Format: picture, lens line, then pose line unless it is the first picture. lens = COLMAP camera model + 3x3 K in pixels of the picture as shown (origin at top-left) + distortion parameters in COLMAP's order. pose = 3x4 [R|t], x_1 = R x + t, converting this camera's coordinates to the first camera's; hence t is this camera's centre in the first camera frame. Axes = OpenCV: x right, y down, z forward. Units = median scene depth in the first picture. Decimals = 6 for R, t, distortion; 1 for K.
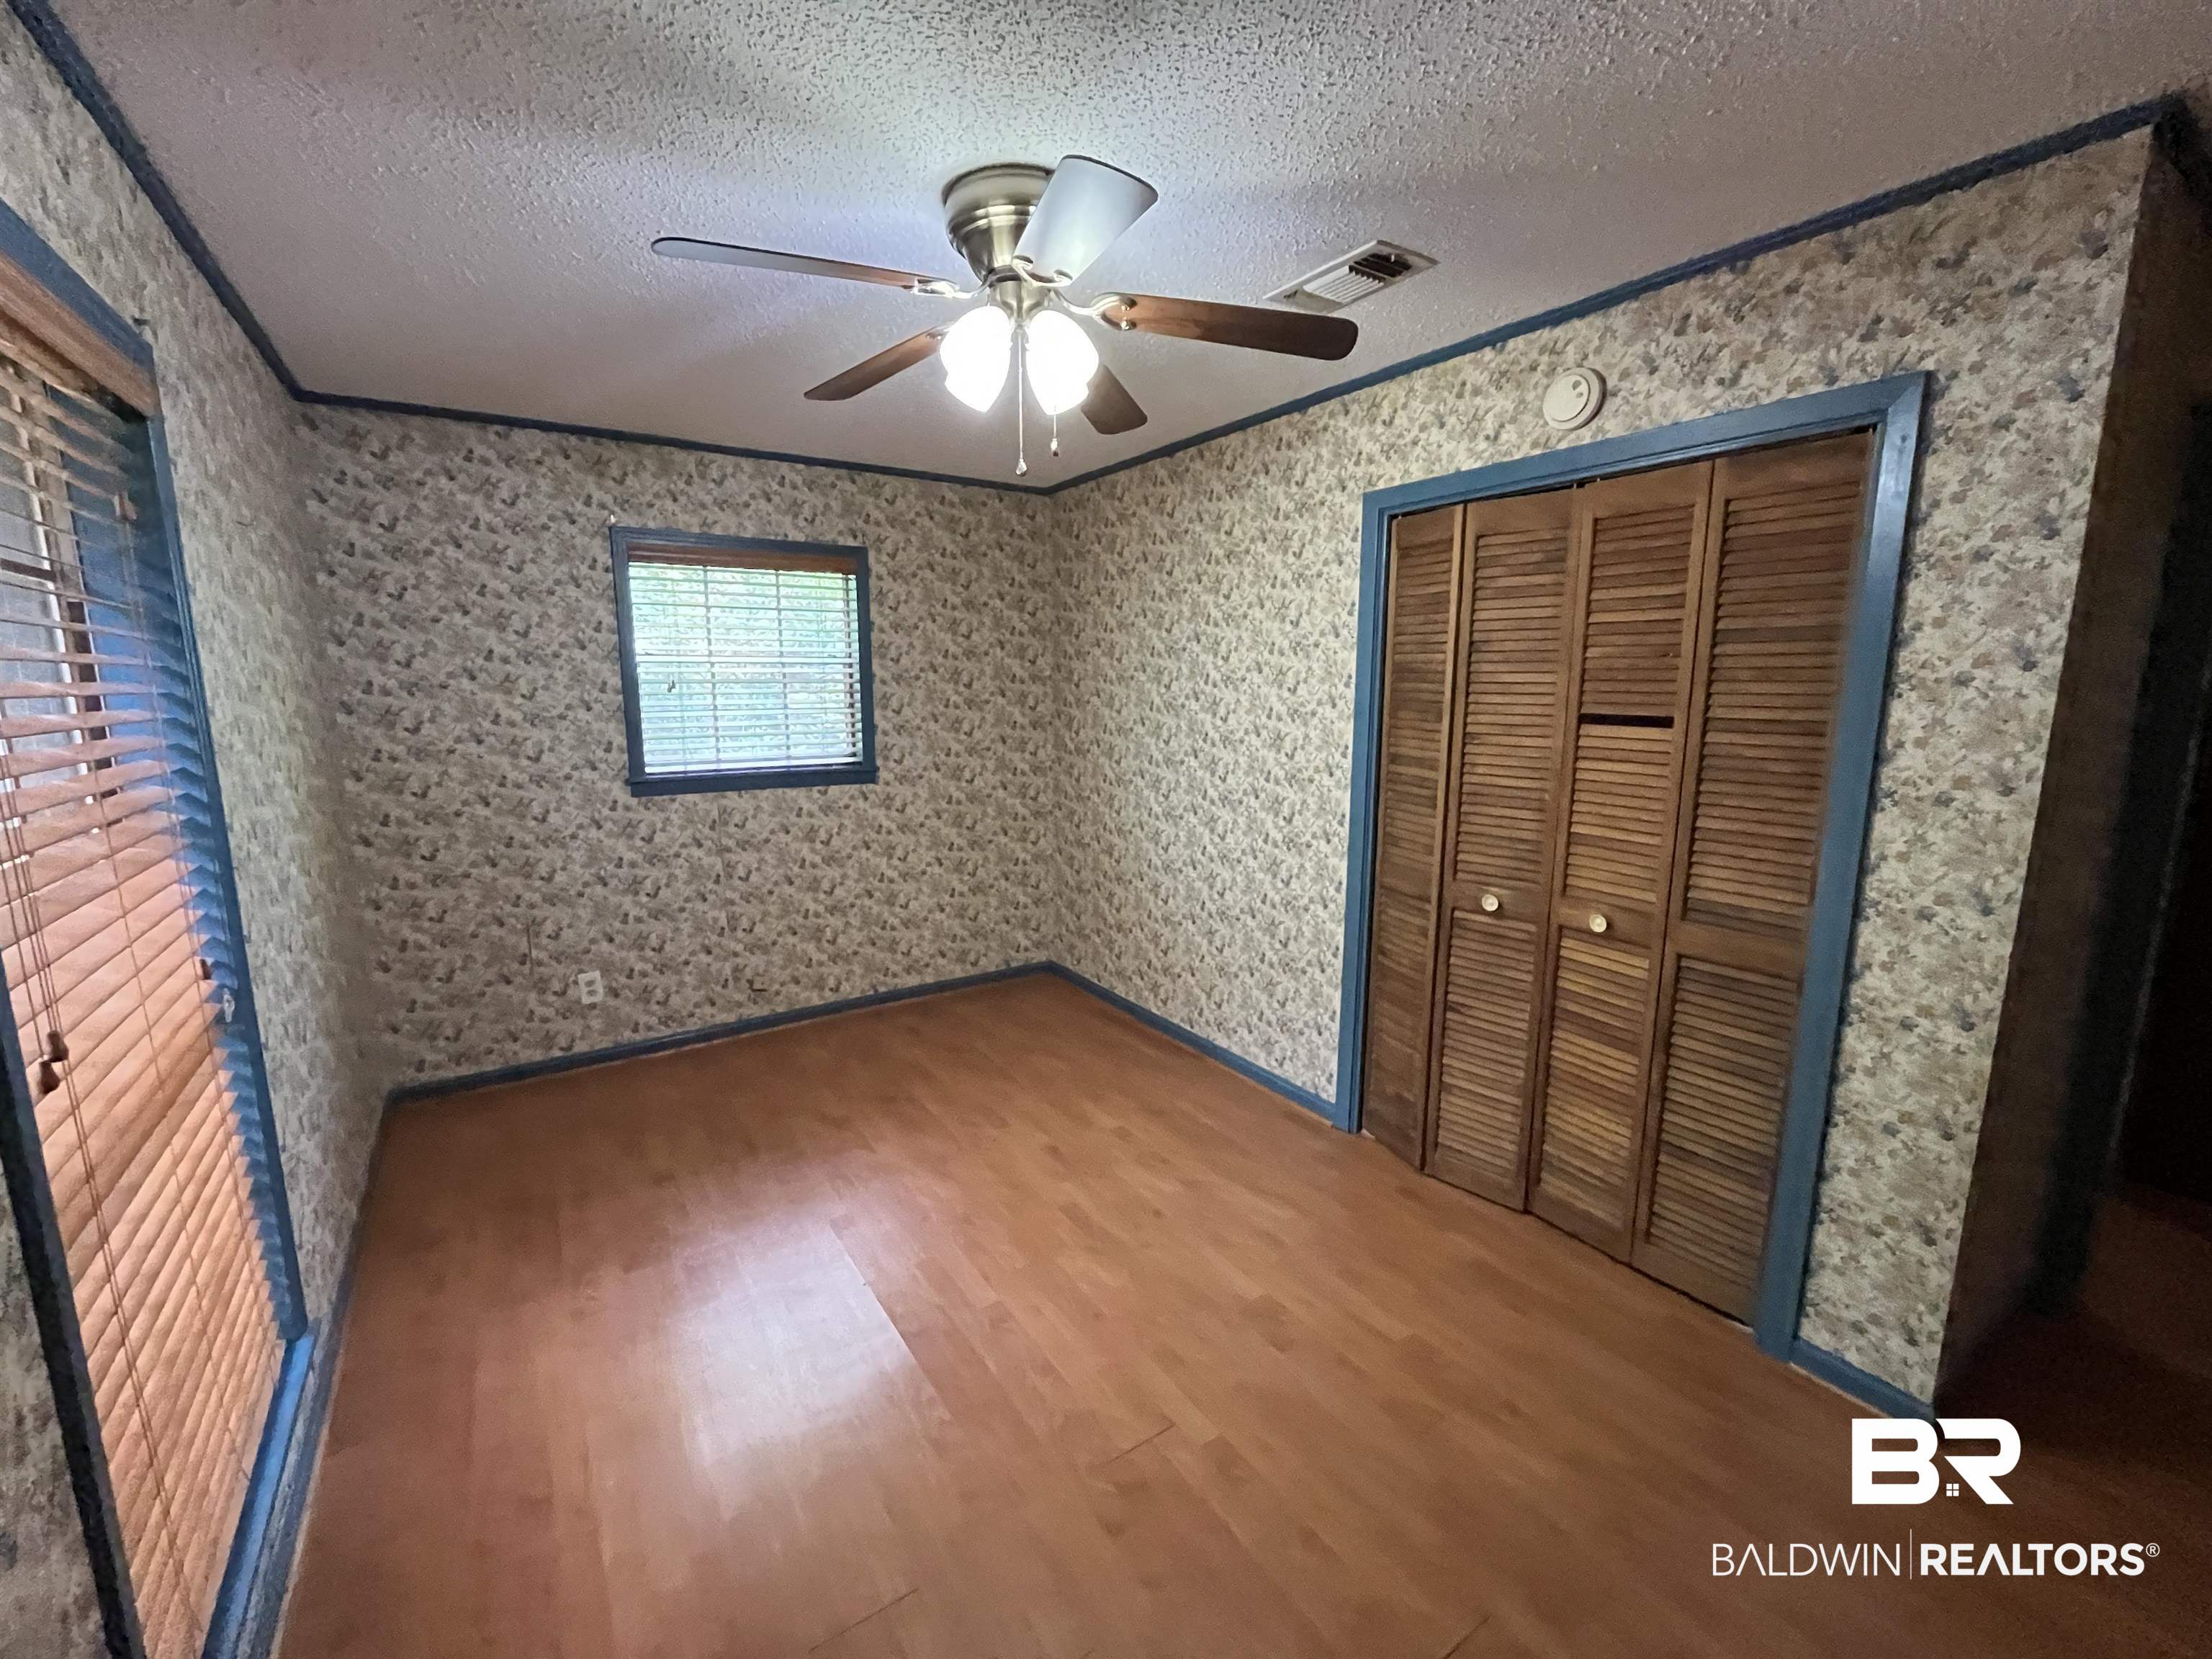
lens RADIAL K [[909.4, 0, 1093.7], [0, 909.4, 833.8], [0, 0, 1]] dist [0.000461, -0.000193]
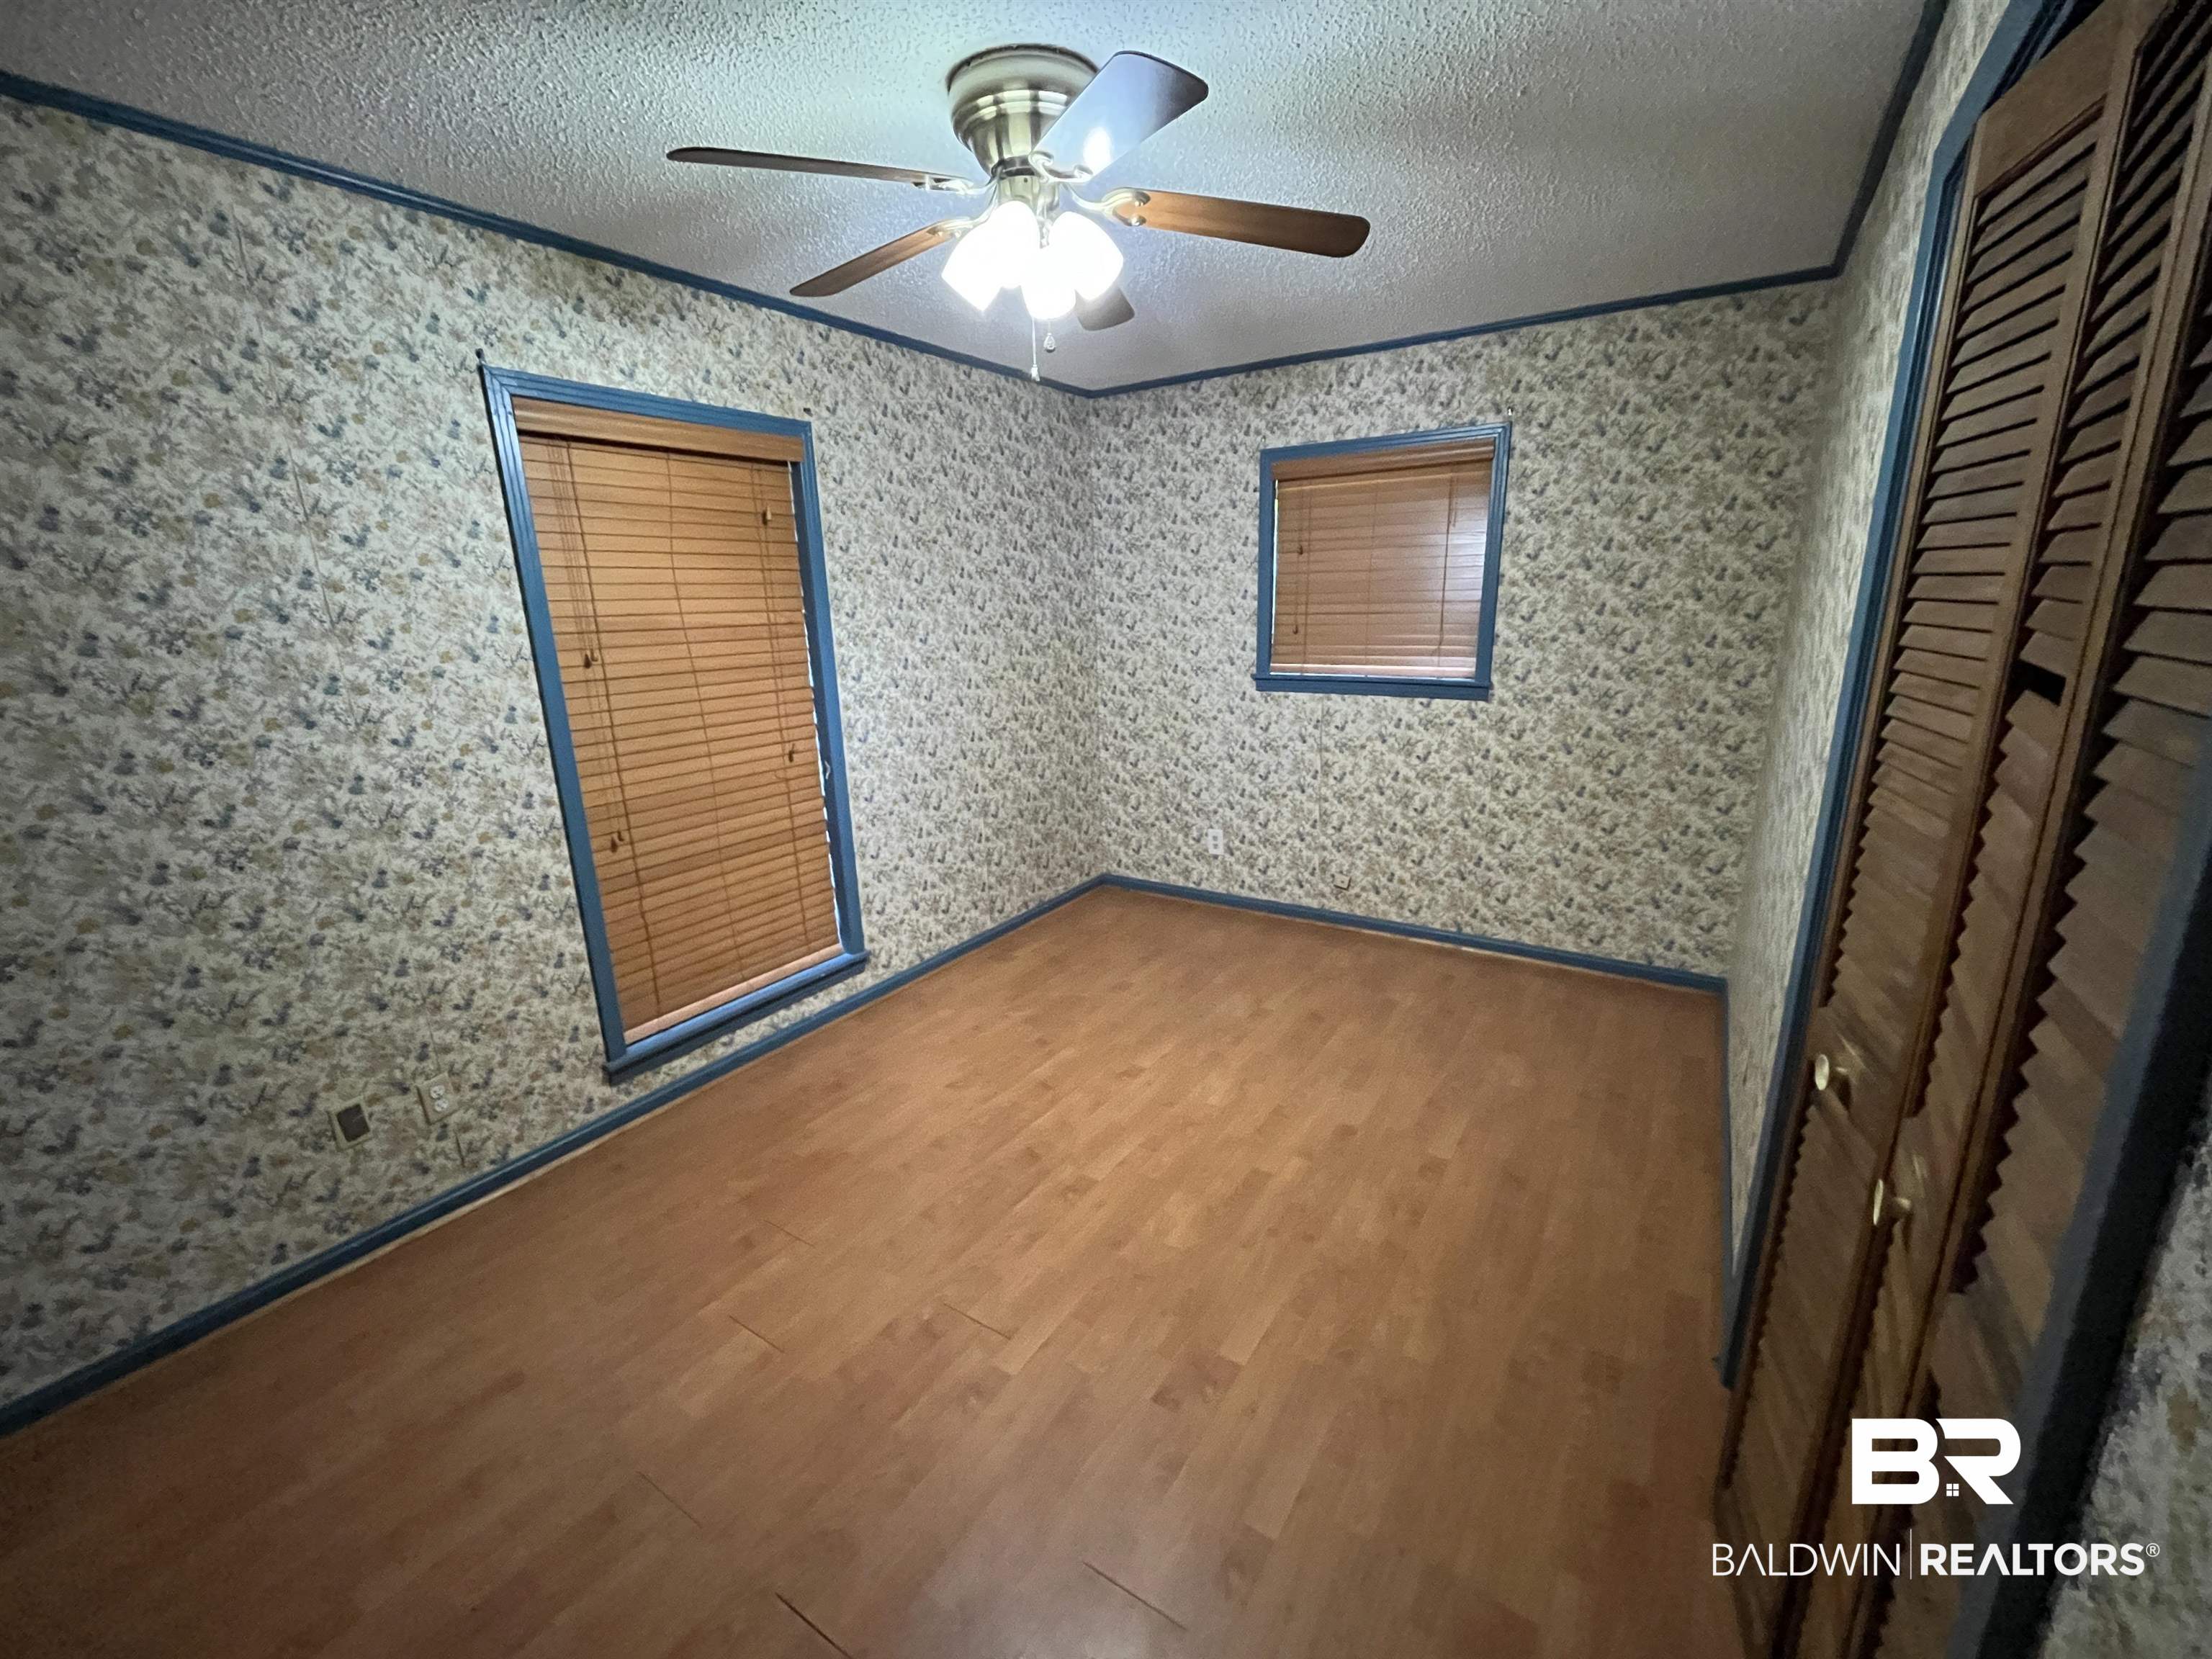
lens RADIAL K [[909.4, 0, 1098.0], [0, 909.4, 830.3], [0, 0, 1]] dist [0.000461, -0.000193]
pose [[0.393062, 0.225904, -0.891330, 0.454260], [-0.126330, 0.973426, 0.191002, -0.058506], [0.910793, 0.037526, 0.411155, 0.322309]]
